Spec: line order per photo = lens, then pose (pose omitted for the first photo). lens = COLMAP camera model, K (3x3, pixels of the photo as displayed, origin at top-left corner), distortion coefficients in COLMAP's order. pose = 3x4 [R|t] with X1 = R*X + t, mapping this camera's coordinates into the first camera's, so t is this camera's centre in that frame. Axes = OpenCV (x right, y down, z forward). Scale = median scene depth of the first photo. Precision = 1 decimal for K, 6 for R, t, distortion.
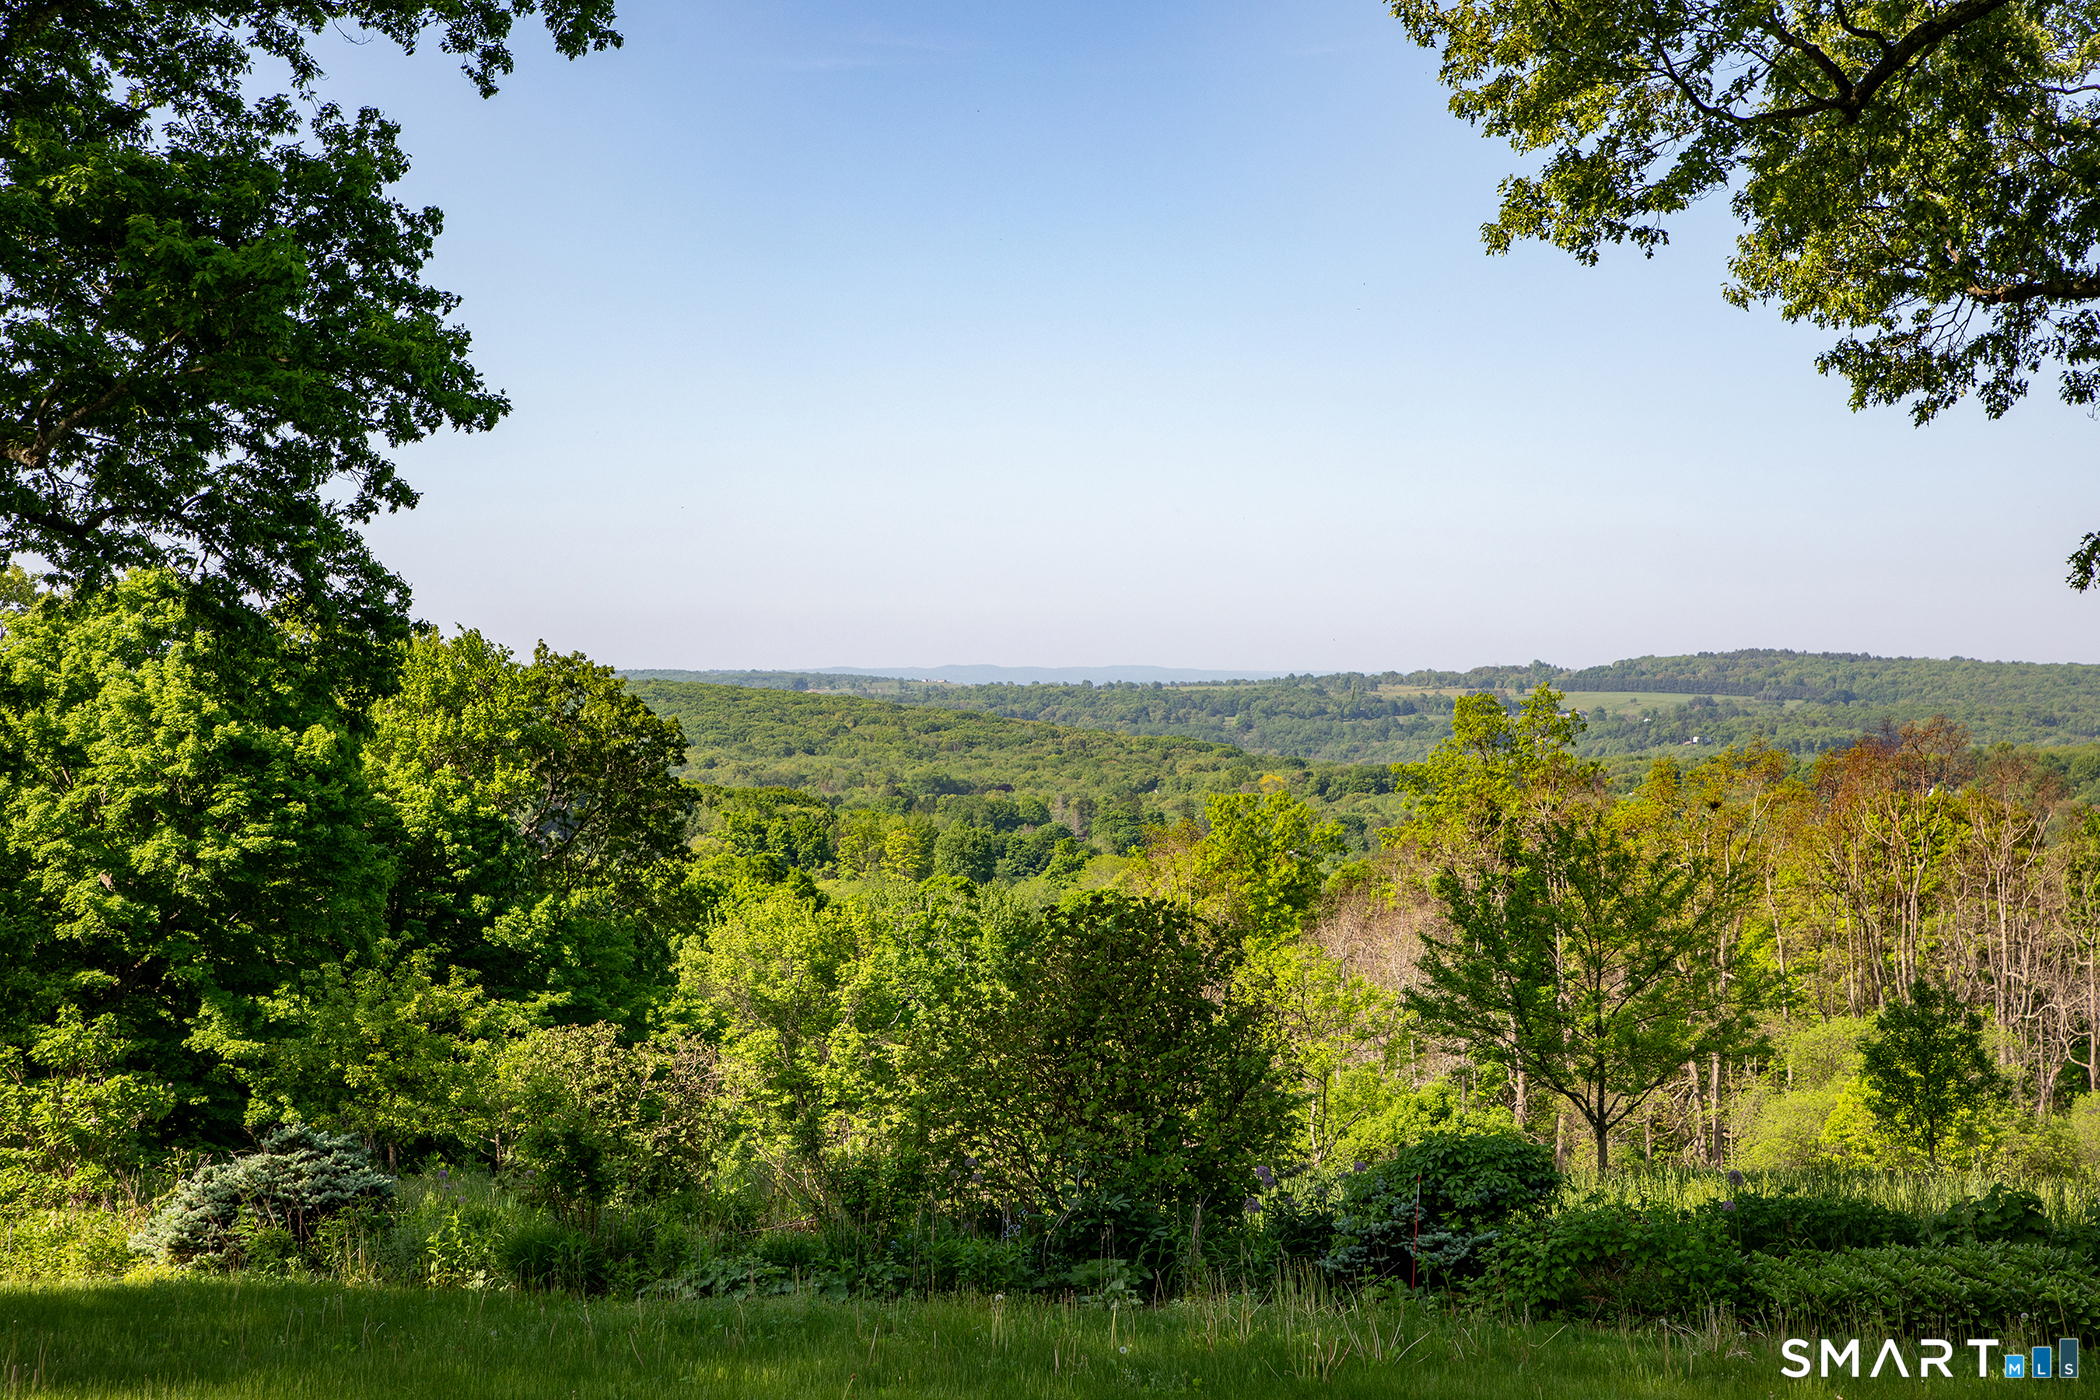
lens RADIAL K [[3818.9, 0, 1043.6], [0, 3818.9, 711.0], [0, 0, 1]] dist [0.290998, 0.000000]
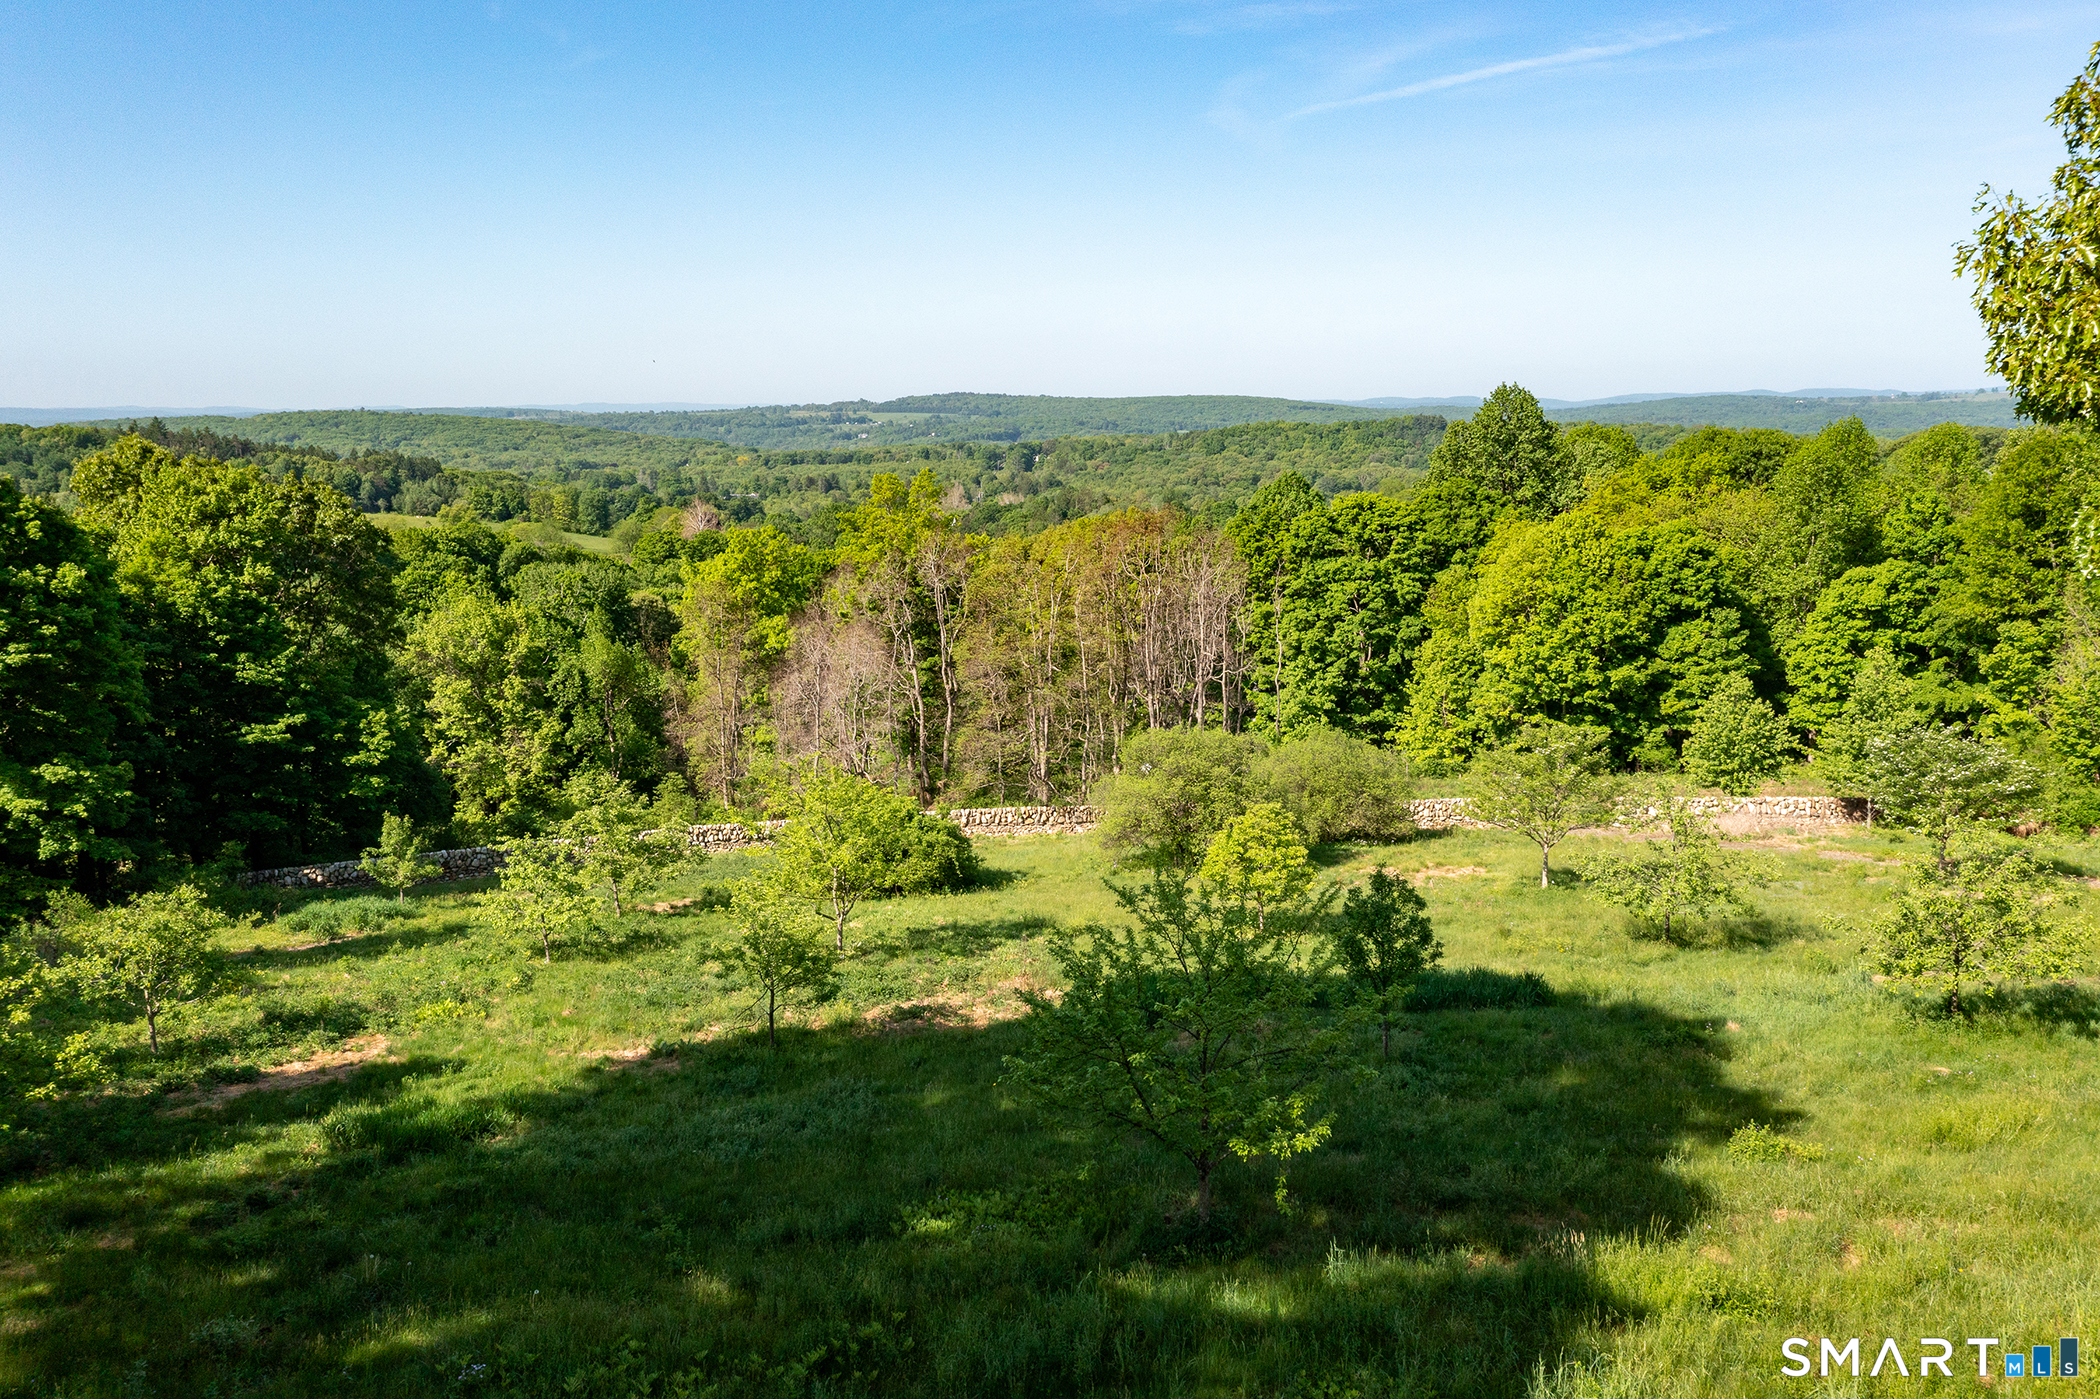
lens RADIAL K [[1724.5, 0, 1052.5], [0, 1724.5, 710.7], [0, 0, 1]] dist [-0.013902, 0.014689]
pose [[0.972024, -0.052018, 0.229048, 0.005020], [0.013379, 0.985847, 0.167114, -0.027032], [-0.234500, -0.159374, 0.958963, 0.211782]]
